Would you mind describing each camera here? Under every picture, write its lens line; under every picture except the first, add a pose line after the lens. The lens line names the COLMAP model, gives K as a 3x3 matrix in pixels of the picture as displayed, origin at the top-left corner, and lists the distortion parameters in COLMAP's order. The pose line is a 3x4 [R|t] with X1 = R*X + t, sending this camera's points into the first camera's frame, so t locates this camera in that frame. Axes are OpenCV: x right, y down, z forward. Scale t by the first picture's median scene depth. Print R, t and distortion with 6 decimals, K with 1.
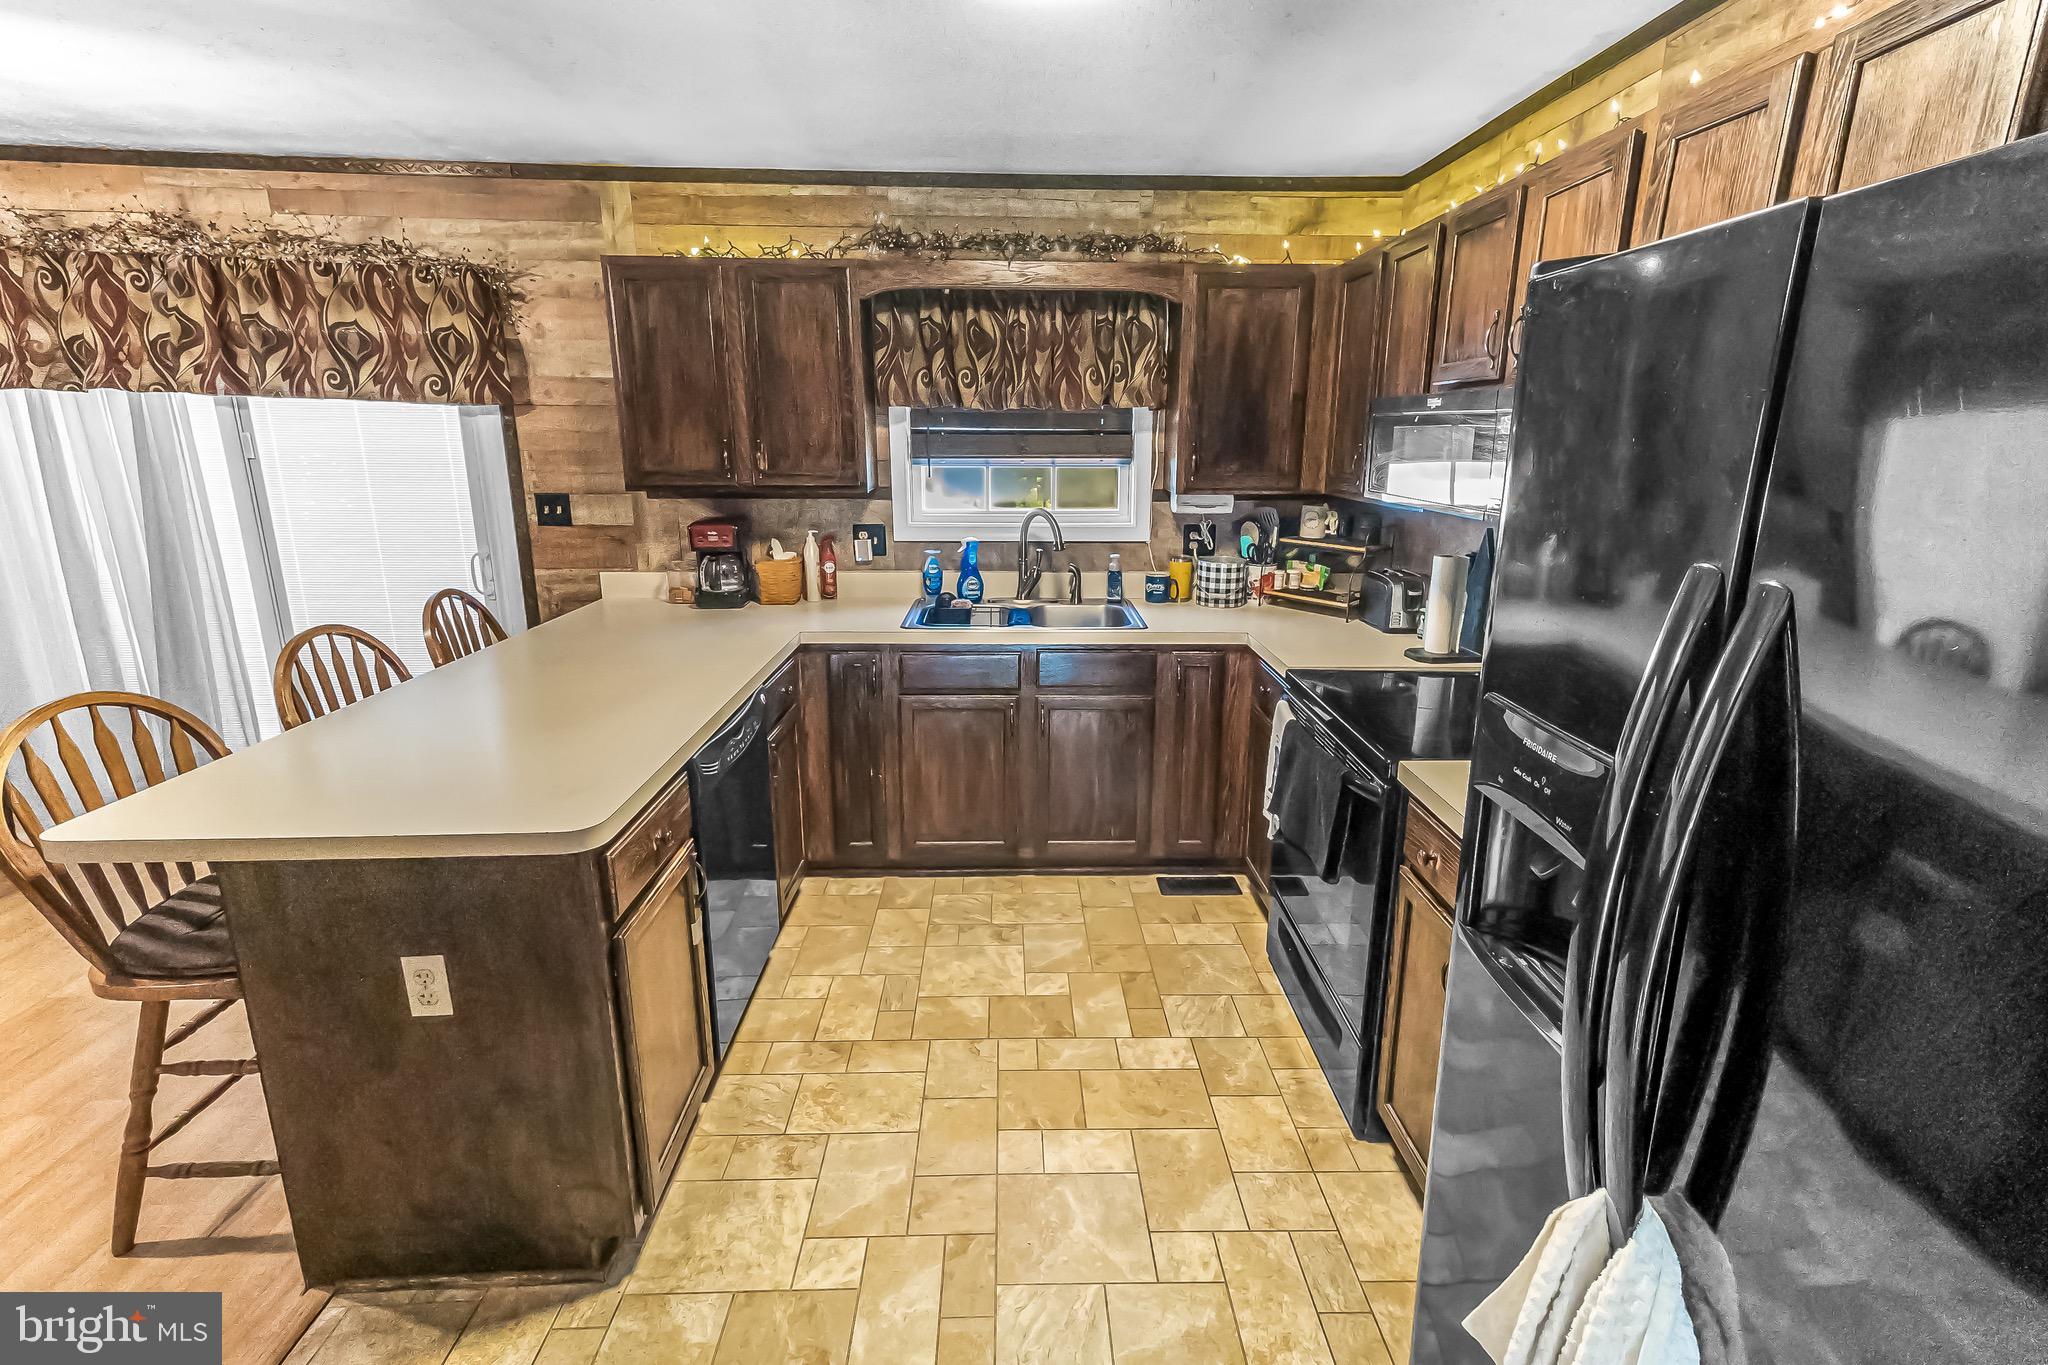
lens RADIAL K [[922.5, 0, 1029.8], [0, 922.5, 654.9], [0, 0, 1]] dist [0.016607, 0.000195]
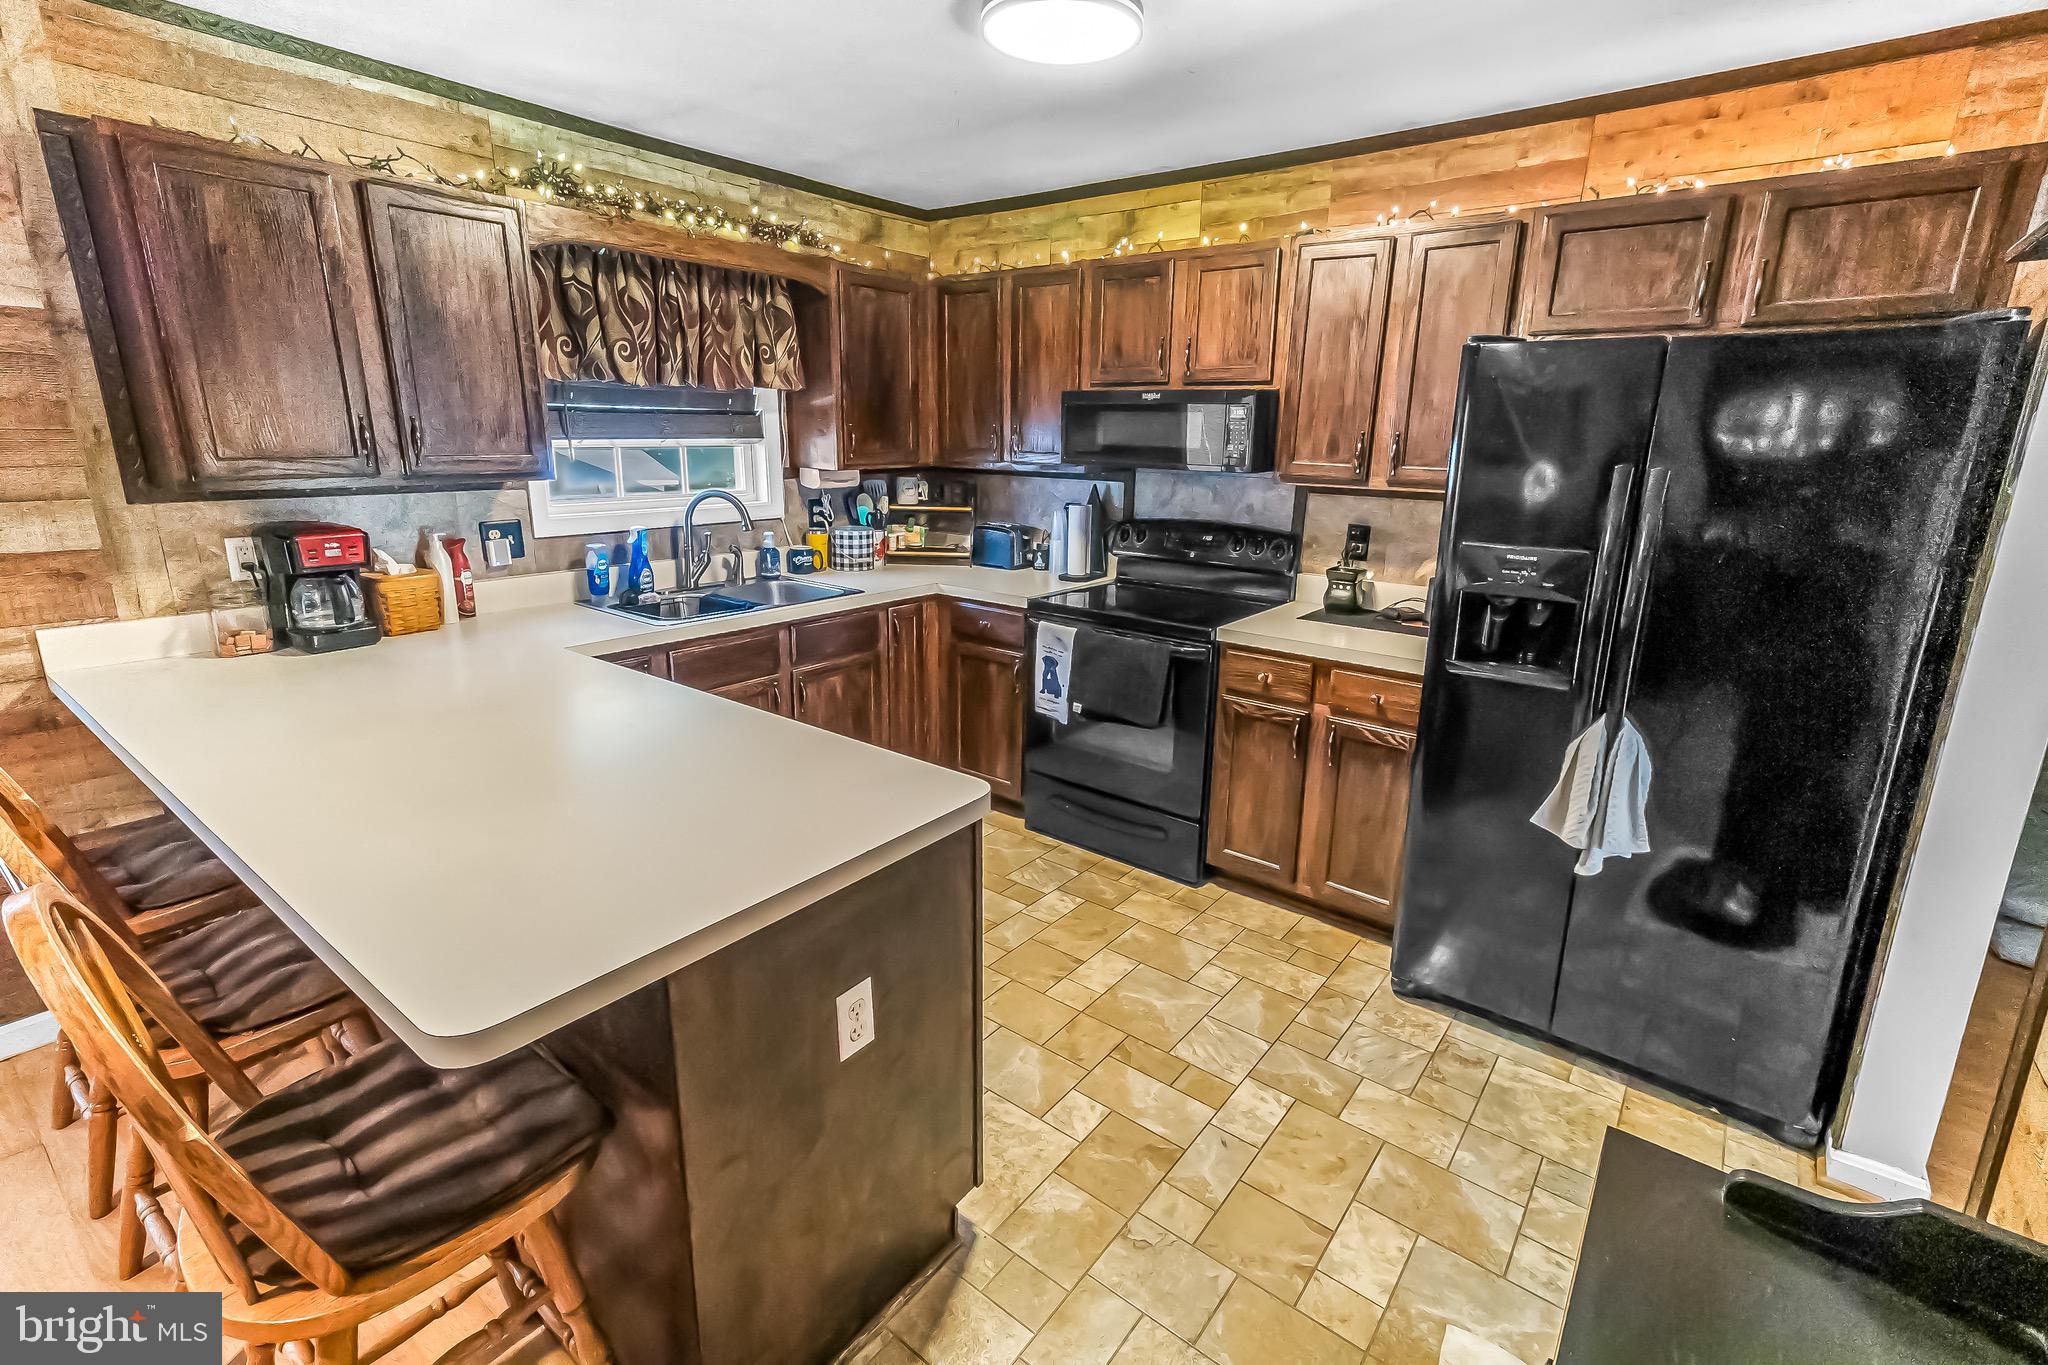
lens RADIAL K [[922.5, 0, 1027.7], [0, 922.5, 653.4], [0, 0, 1]] dist [0.016607, 0.000195]
pose [[0.639397, -0.182136, 0.746992, -0.552641], [0.169678, 0.981010, 0.093958, -0.025130], [-0.749920, 0.066672, 0.658160, 0.121621]]
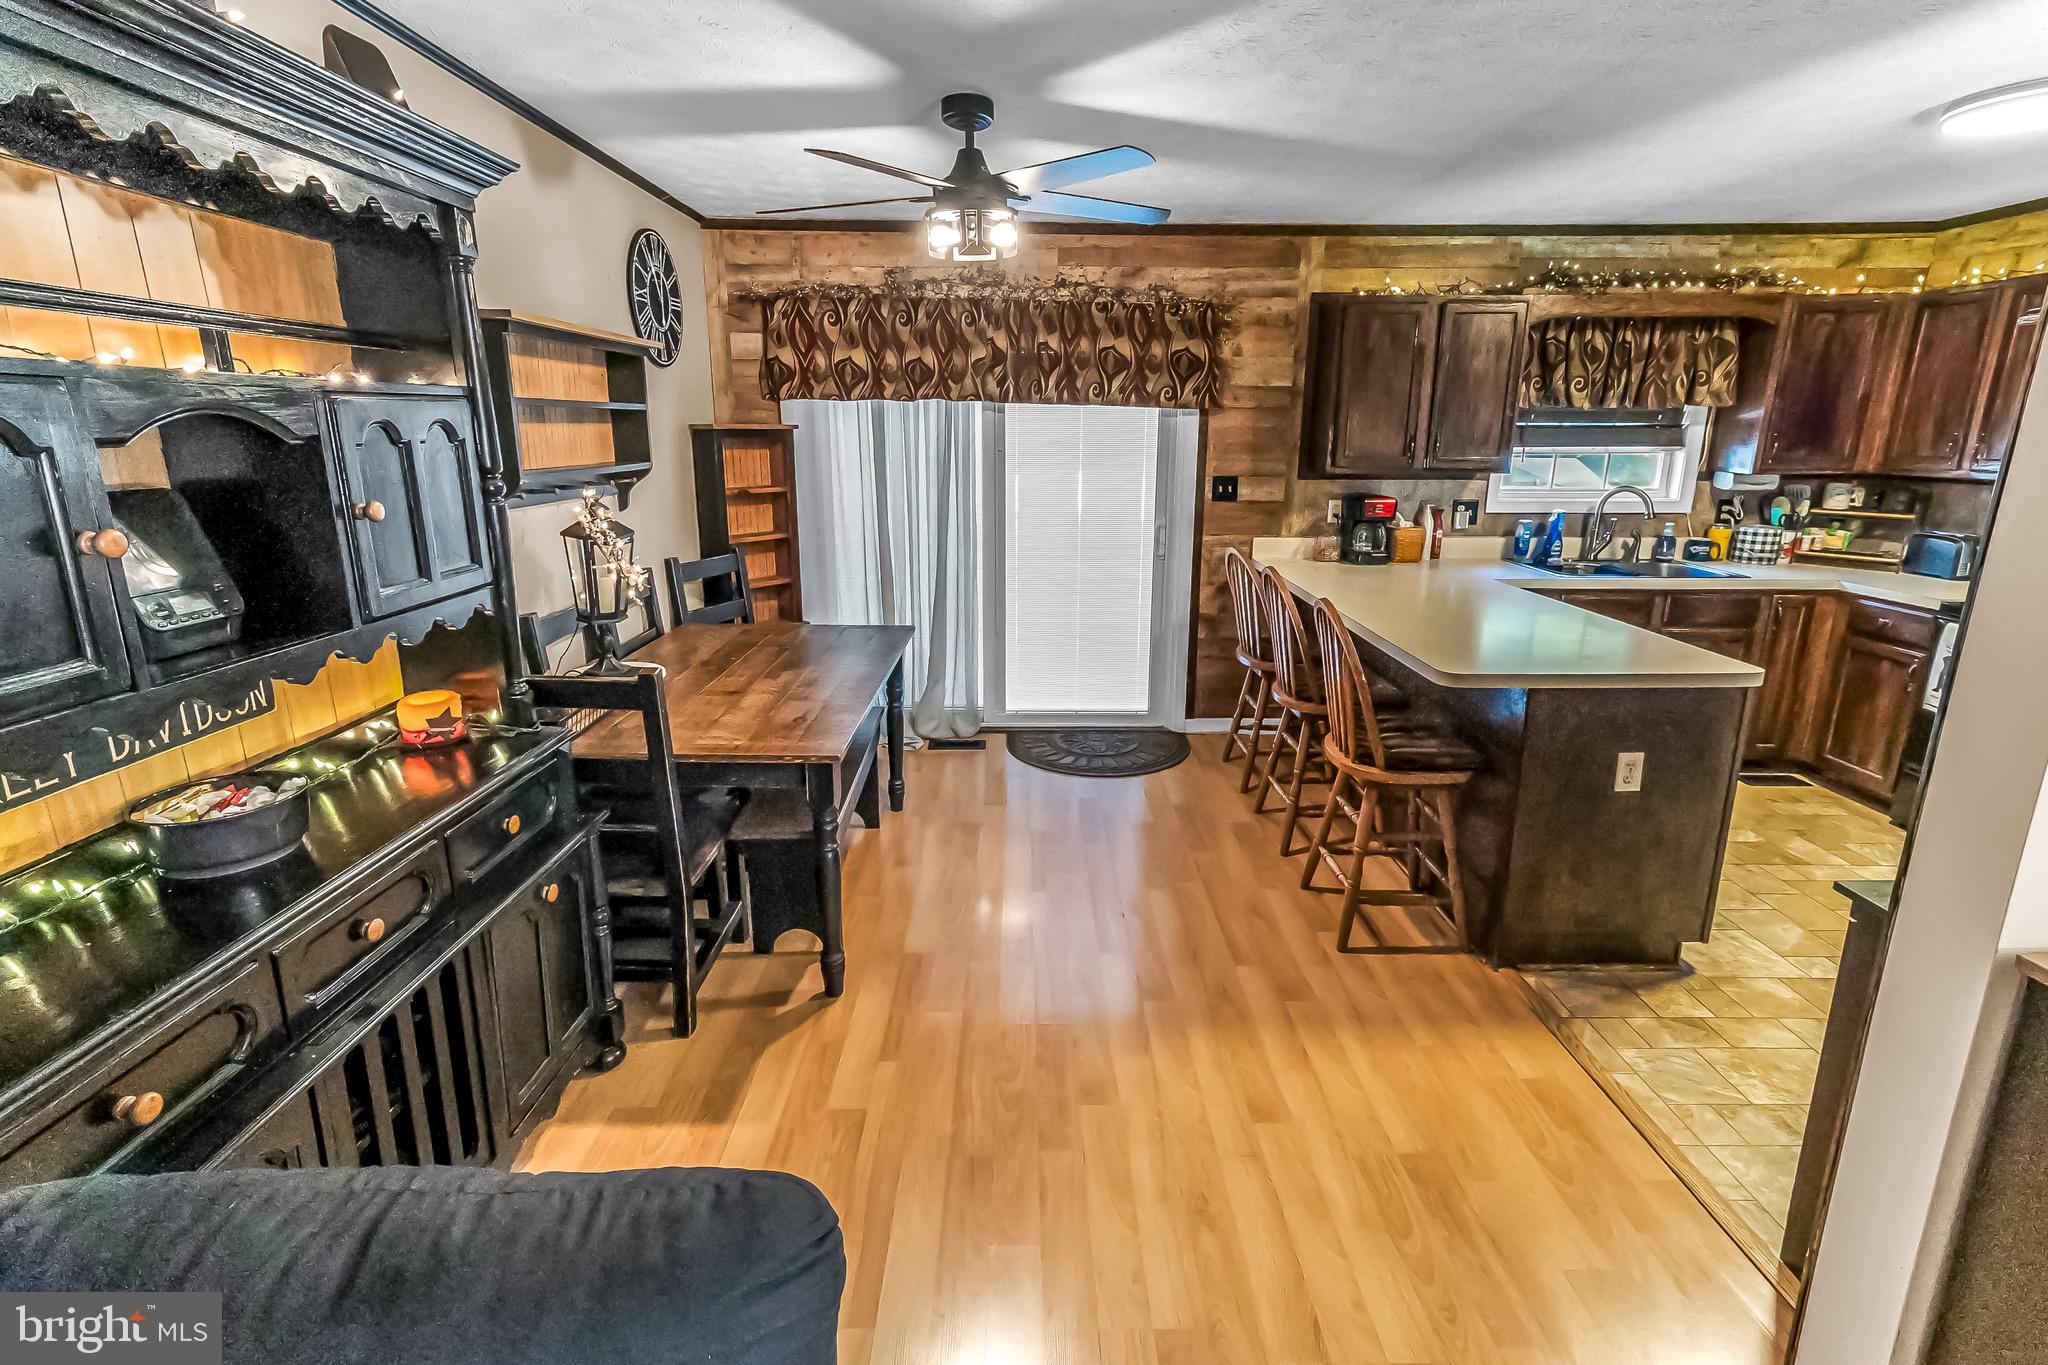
lens RADIAL K [[922.5, 0, 1036.5], [0, 922.5, 652.7], [0, 0, 1]] dist [0.016607, 0.000195]
pose [[0.999654, 0.004394, -0.025943, -0.789216], [-0.004206, 0.999964, 0.007305, 0.067165], [0.025974, -0.007193, 0.999637, -0.312640]]
